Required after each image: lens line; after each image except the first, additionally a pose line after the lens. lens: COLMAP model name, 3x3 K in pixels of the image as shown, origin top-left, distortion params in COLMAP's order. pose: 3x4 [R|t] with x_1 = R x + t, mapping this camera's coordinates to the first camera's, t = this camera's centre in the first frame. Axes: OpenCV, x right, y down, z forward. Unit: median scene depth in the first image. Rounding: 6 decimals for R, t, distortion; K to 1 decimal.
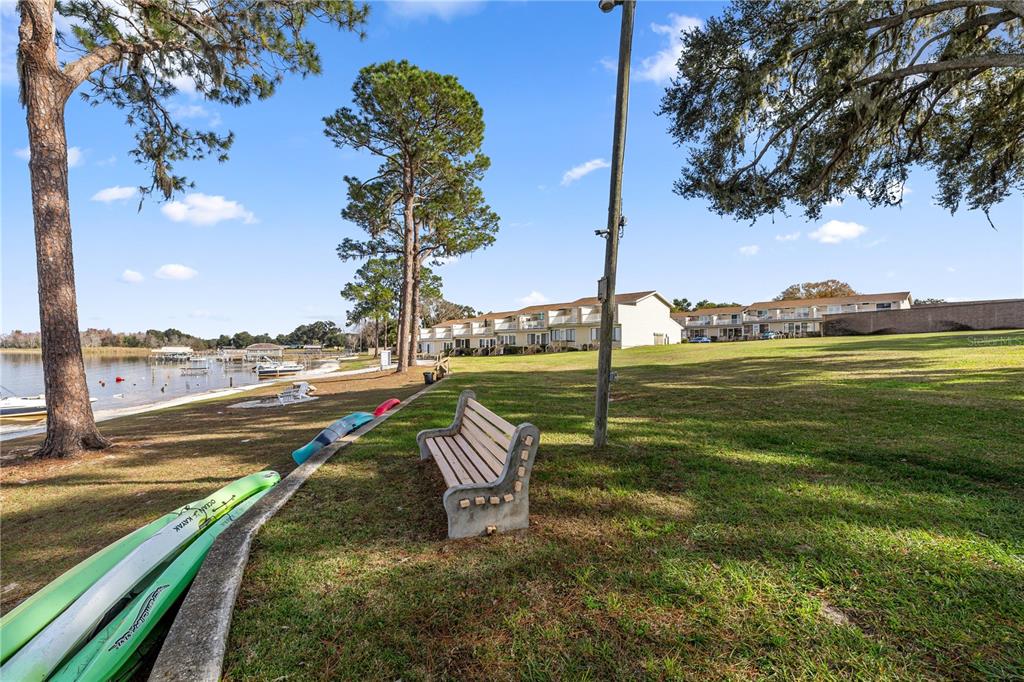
lens RADIAL K [[425.8, 0, 515.9], [0, 425.8, 343.6], [0, 0, 1]] dist [0.002053, 0.000509]
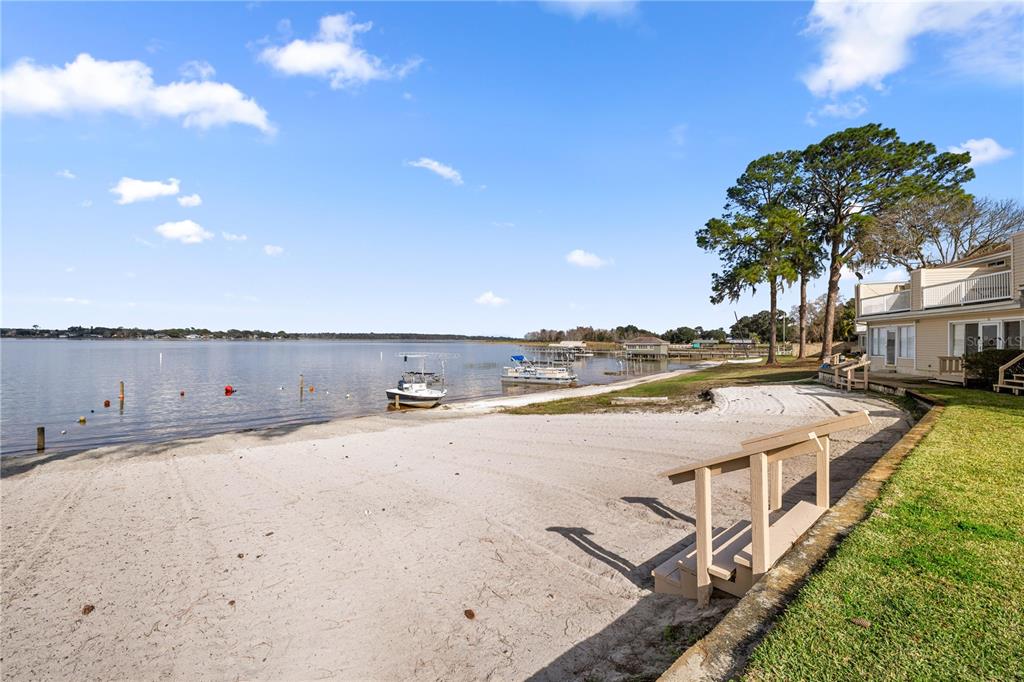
lens RADIAL K [[428.6, 0, 512.0], [0, 428.6, 341.0], [0, 0, 1]] dist [0.001195, 0.000045]
pose [[0.534949, 0.001028, -0.844884, -0.072487], [0.003043, 0.999990, 0.003144, 0.004510], [0.844879, -0.004253, 0.534941, 0.466438]]
